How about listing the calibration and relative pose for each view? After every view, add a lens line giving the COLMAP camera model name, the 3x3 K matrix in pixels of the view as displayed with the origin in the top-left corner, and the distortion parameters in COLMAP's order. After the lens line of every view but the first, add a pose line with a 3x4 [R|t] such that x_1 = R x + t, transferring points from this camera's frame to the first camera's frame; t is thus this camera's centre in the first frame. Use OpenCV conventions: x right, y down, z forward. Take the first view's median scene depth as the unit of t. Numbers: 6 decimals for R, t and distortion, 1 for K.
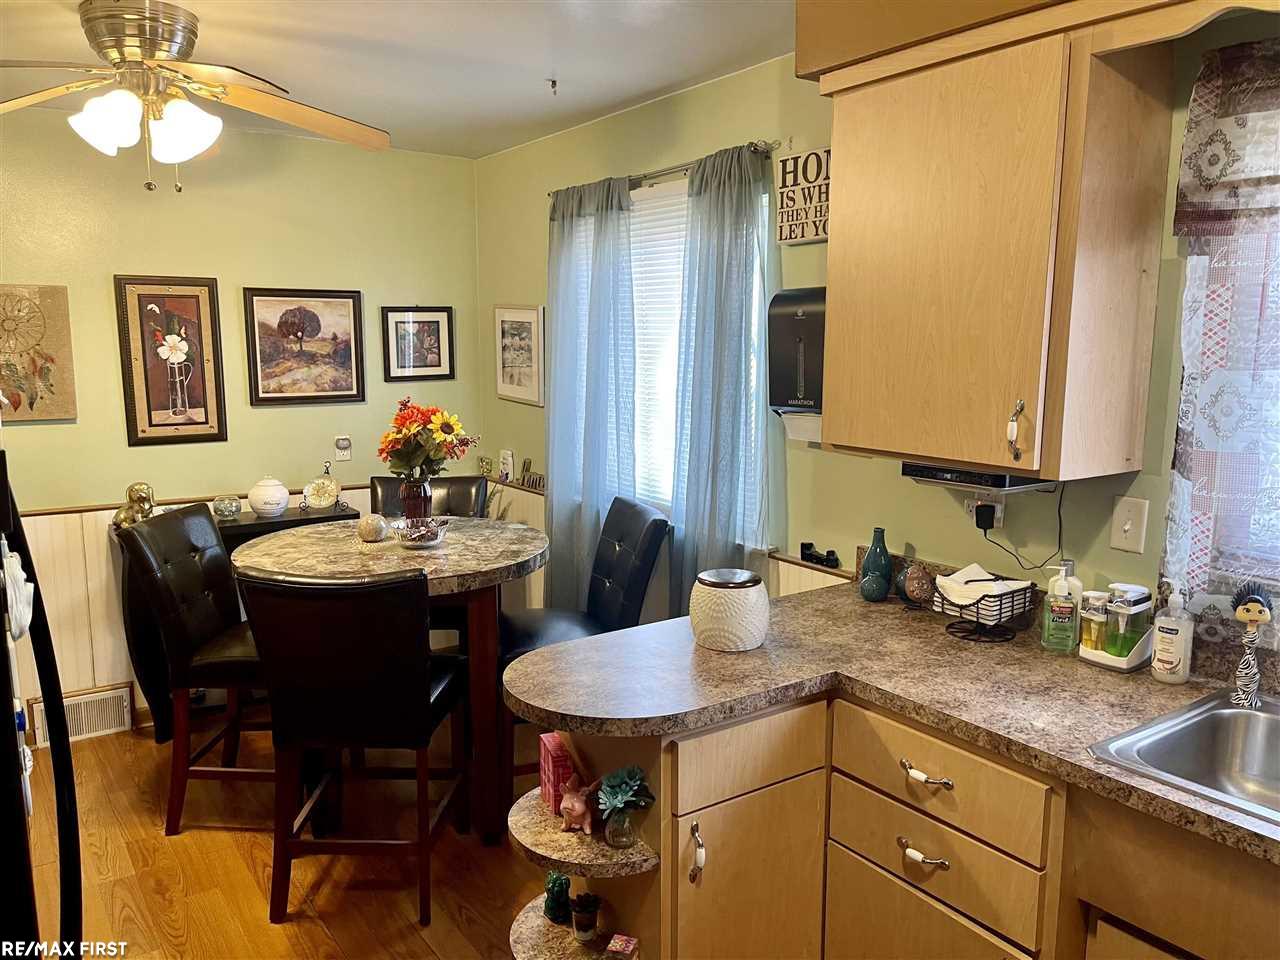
lens RADIAL K [[970.6, 0, 639.7], [0, 970.6, 483.0], [0, 0, 1]] dist [0.064096, -0.055436]
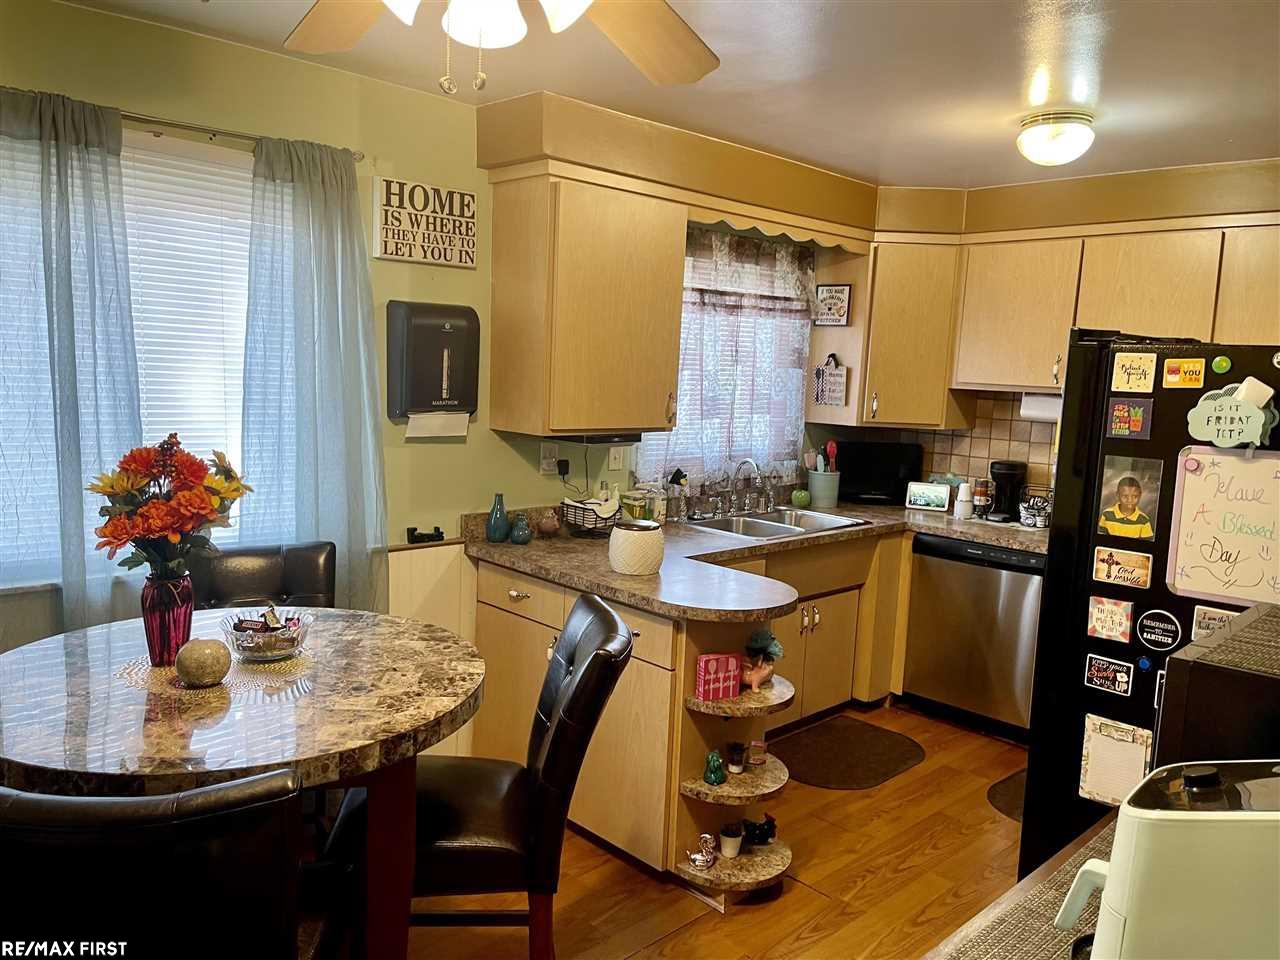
lens RADIAL K [[970.6, 0, 640.4], [0, 970.6, 483.5], [0, 0, 1]] dist [0.064096, -0.055436]
pose [[-0.157499, -0.128837, 0.979079, -1.009767], [0.107319, 0.983348, 0.146663, -0.131551], [-0.981670, 0.128173, -0.141049, 0.932477]]
